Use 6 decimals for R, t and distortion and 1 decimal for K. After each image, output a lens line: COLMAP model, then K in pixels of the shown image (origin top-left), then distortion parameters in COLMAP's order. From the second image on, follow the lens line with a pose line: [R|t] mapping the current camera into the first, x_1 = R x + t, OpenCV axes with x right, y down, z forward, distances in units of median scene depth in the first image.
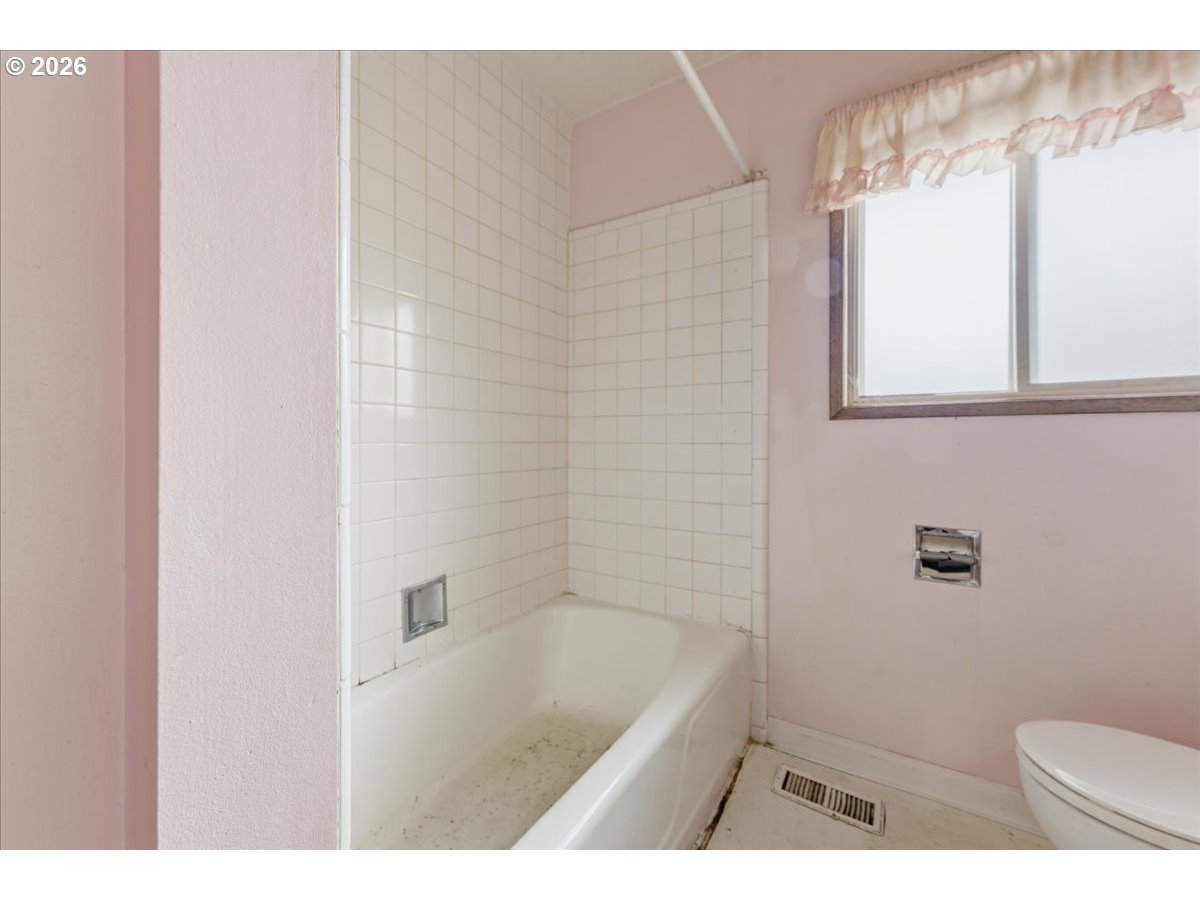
lens RADIAL K [[494.8, 0, 603.2], [0, 494.8, 442.1], [0, 0, 1]] dist [0.003143, 0.000712]
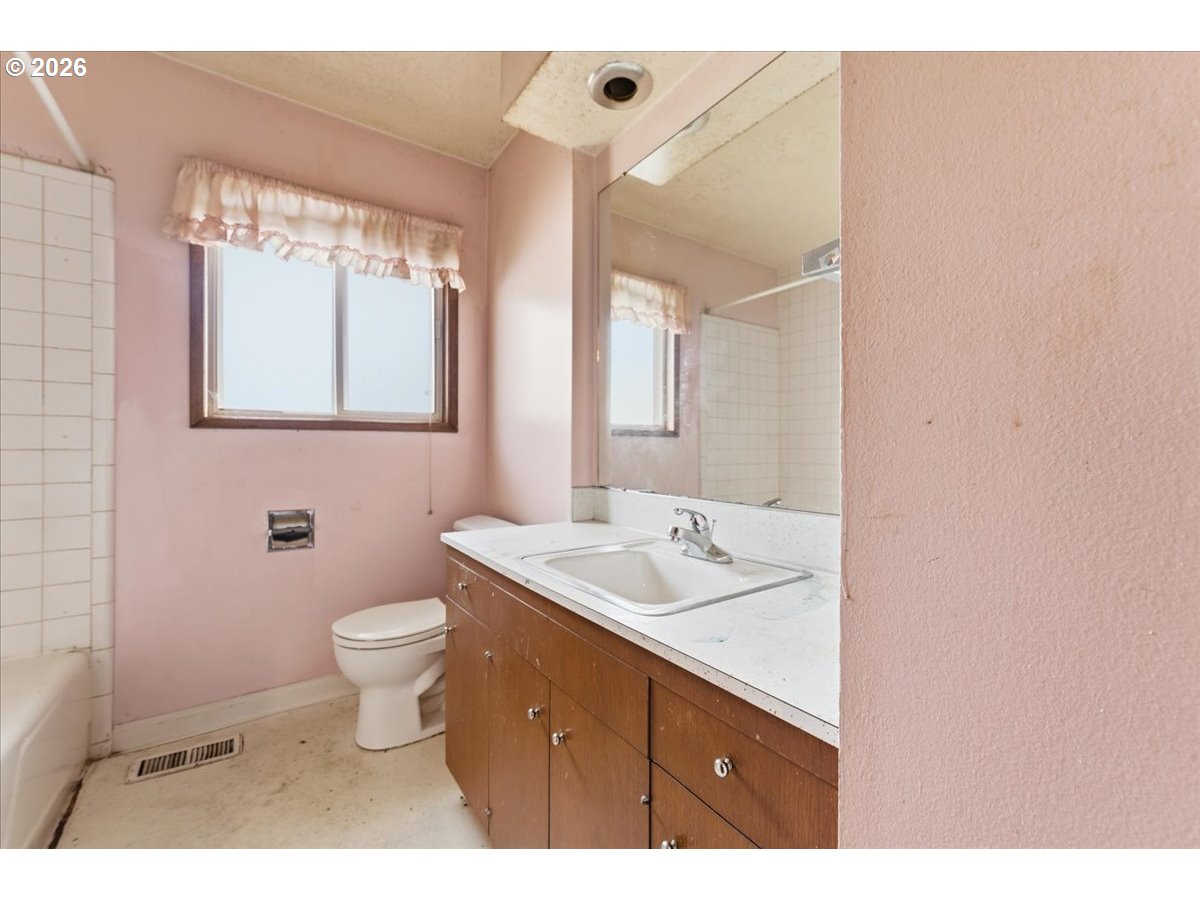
lens RADIAL K [[494.8, 0, 605.0], [0, 494.8, 445.8], [0, 0, 1]] dist [0.003143, 0.000712]
pose [[0.394686, 0.000155, 0.918816, -0.217906], [0.000064, 1.000000, -0.000197, -0.004413], [-0.918816, 0.000137, 0.394685, -0.328602]]
